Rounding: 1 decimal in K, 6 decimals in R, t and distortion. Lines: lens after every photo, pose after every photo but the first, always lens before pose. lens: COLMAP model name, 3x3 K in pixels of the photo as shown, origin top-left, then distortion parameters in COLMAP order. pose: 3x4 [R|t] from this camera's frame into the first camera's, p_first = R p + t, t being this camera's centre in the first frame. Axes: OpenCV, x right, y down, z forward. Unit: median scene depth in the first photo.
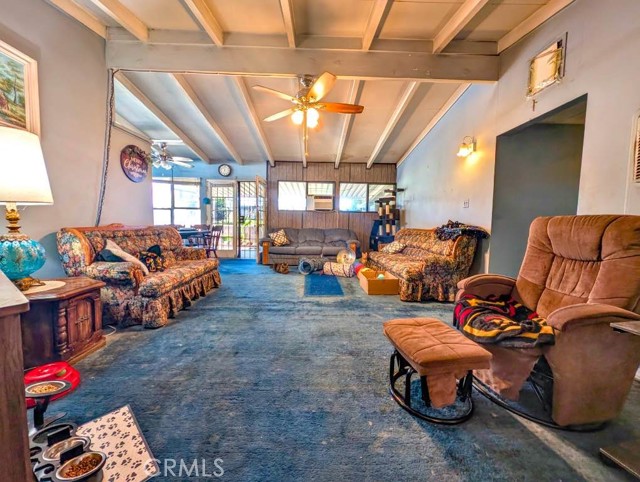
lens RADIAL K [[239.8, 0, 321.9], [0, 239.8, 239.1], [0, 0, 1]] dist [-0.000756, -0.001152]
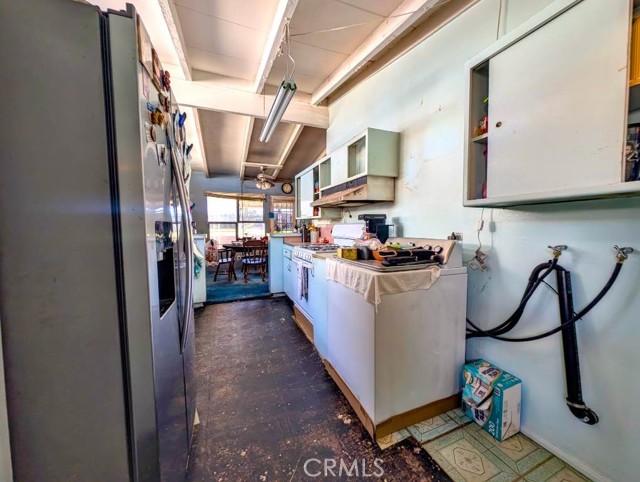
lens RADIAL K [[239.8, 0, 318.7], [0, 239.8, 241.3], [0, 0, 1]] dist [-0.000756, -0.001152]
pose [[0.940384, -0.042164, 0.337490, -1.203811], [0.047765, 0.998824, -0.008304, -0.031749], [-0.336743, 0.023929, 0.941293, -0.225930]]
